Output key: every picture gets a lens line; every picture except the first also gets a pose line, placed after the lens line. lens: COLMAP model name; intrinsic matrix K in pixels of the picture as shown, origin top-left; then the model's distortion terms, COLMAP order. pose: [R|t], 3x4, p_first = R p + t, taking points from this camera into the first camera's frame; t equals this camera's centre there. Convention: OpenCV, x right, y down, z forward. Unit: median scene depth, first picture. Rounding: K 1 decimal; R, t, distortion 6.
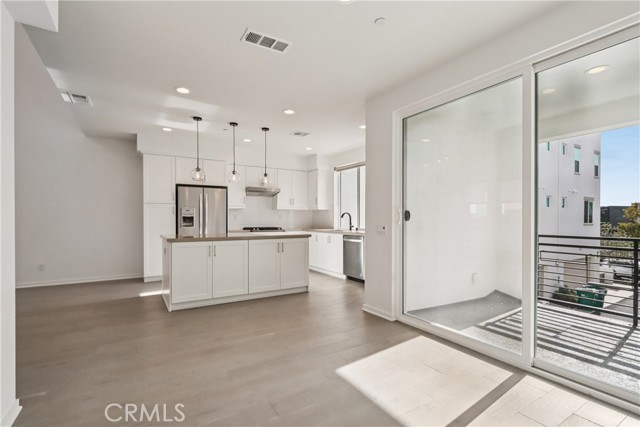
lens RADIAL K [[296.7, 0, 317.9], [0, 296.7, 219.6], [0, 0, 1]] dist [0.008023, -0.002884]
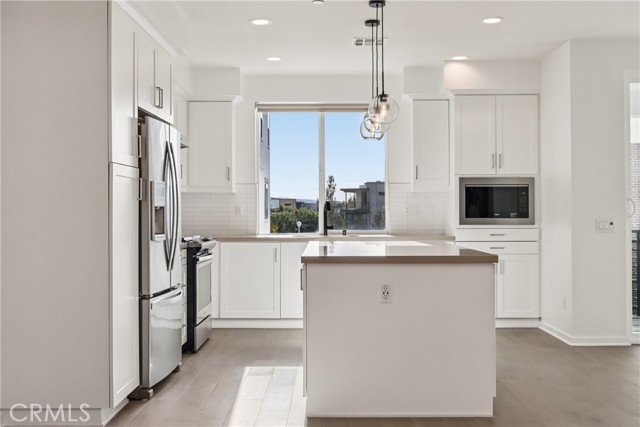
lens RADIAL K [[699.5, 0, 323.0], [0, 699.5, 209.4], [0, 0, 1]] dist [-0.003266, 0.000000]
pose [[0.533196, 0.002556, 0.845988, -1.008585], [0.009335, 0.999917, -0.008905, 0.001520], [-0.845941, 0.012645, 0.533127, 0.420377]]
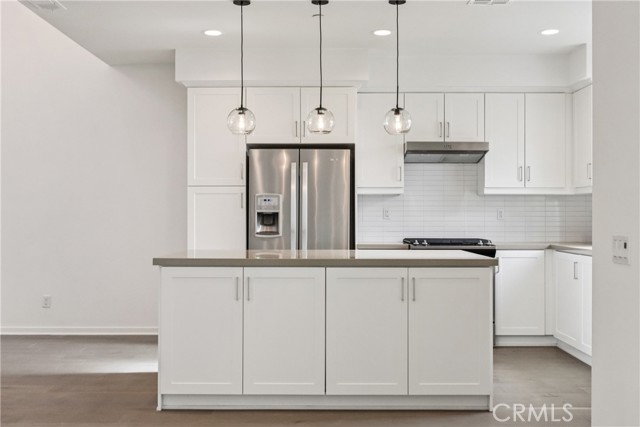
lens RADIAL K [[699.5, 0, 321.3], [0, 699.5, 211.4], [0, 0, 1]] dist [-0.003266, 0.000000]
pose [[0.855066, -0.003120, -0.518509, 0.202260], [-0.003527, 0.999924, -0.011833, 0.000414], [0.518507, 0.011946, 0.854990, 0.106757]]
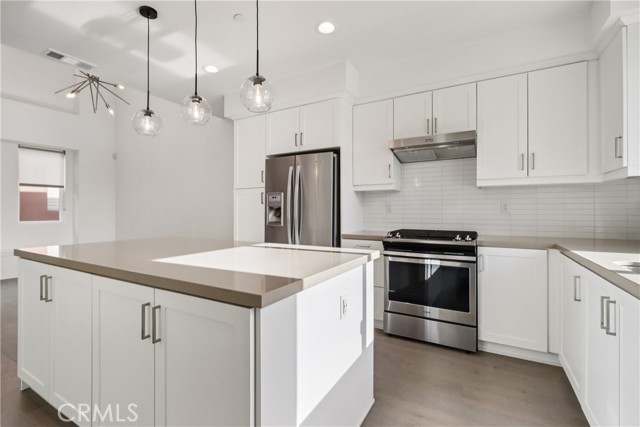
lens RADIAL K [[296.7, 0, 315.5], [0, 296.7, 208.4], [0, 0, 1]] dist [0.008023, -0.002884]
pose [[0.476176, -0.007094, -0.879321, 0.129062], [-0.002928, 0.999949, -0.009653, -0.001996], [0.879345, 0.007172, 0.476131, 0.785545]]
